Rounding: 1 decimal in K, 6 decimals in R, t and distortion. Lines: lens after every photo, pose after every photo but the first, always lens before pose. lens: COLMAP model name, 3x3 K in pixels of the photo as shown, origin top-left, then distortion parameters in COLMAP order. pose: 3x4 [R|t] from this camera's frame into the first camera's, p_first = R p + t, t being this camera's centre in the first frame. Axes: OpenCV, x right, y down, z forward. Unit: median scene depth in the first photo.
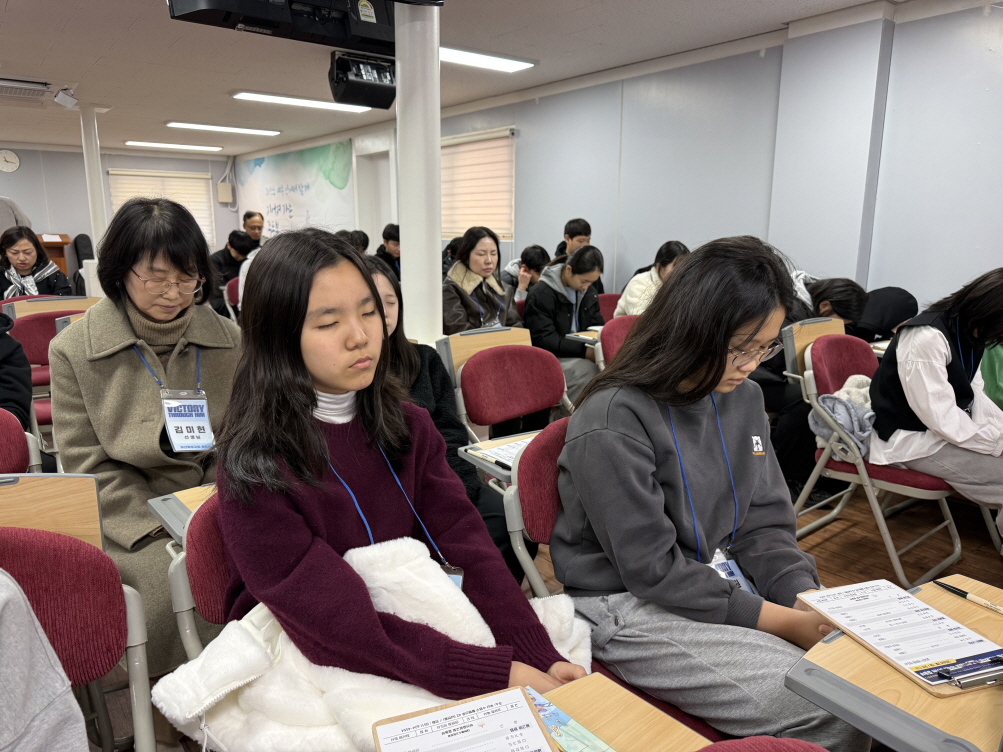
lens RADIAL K [[698.6, 0, 494.0], [0, 698.6, 385.7], [0, 0, 1]] dist [0.032877, -0.017653]
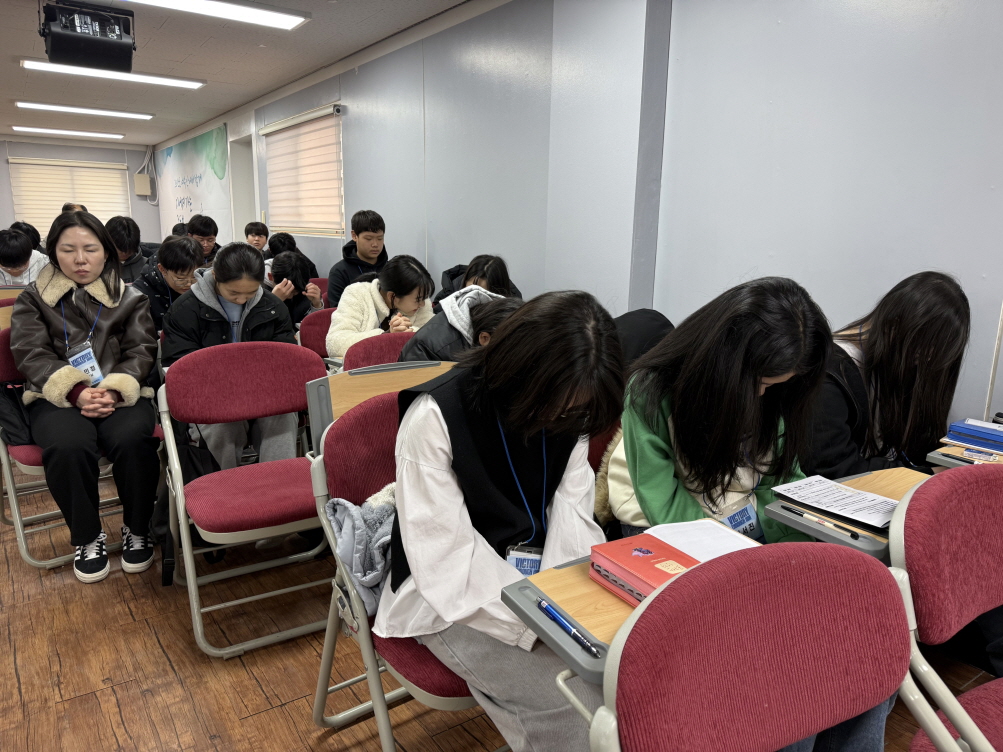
lens RADIAL K [[698.6, 0, 496.9], [0, 698.6, 369.8], [0, 0, 1]] dist [0.032877, -0.017653]
pose [[0.998758, 0.021819, -0.044796, 0.192849], [-0.022856, 0.999479, -0.022768, -0.025681], [0.044276, 0.023763, 0.998737, 0.129997]]
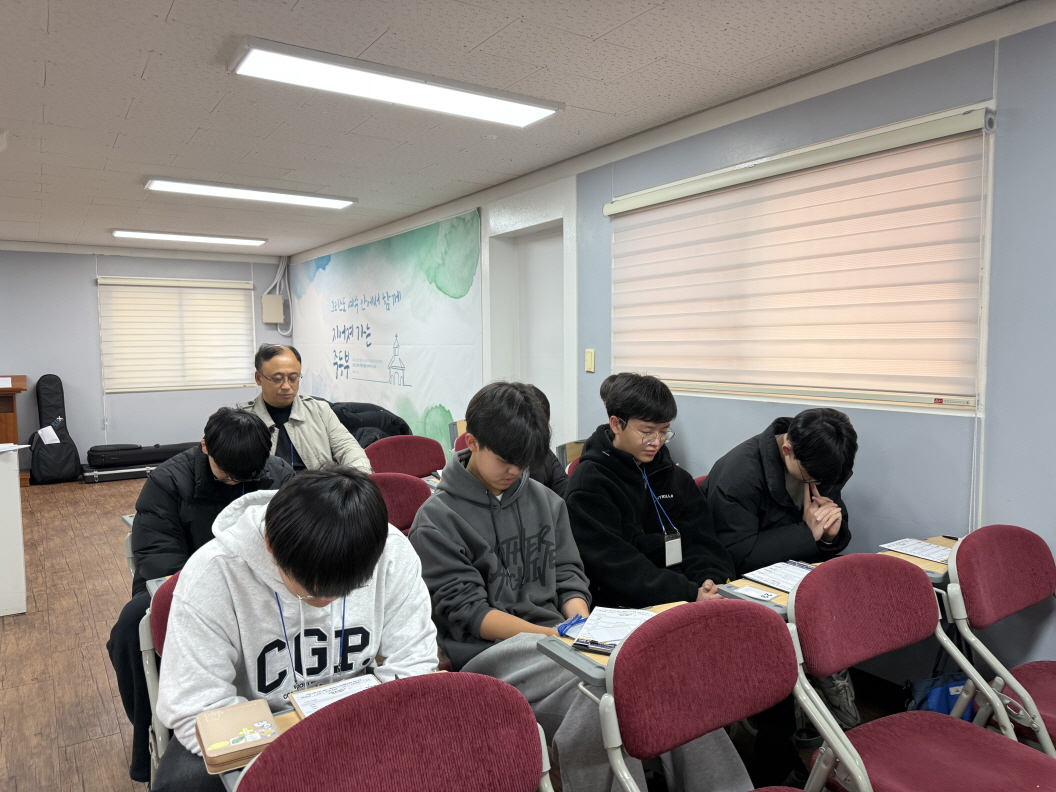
lens RADIAL K [[735.5, 0, 529.7], [0, 735.5, 402.1], [0, 0, 1]] dist [0.032877, -0.017653]
pose [[0.998147, -0.006310, -0.060526, -0.135213], [-0.002482, 0.989559, -0.144108, -0.121530], [0.060803, 0.143991, 0.987709, 0.467258]]
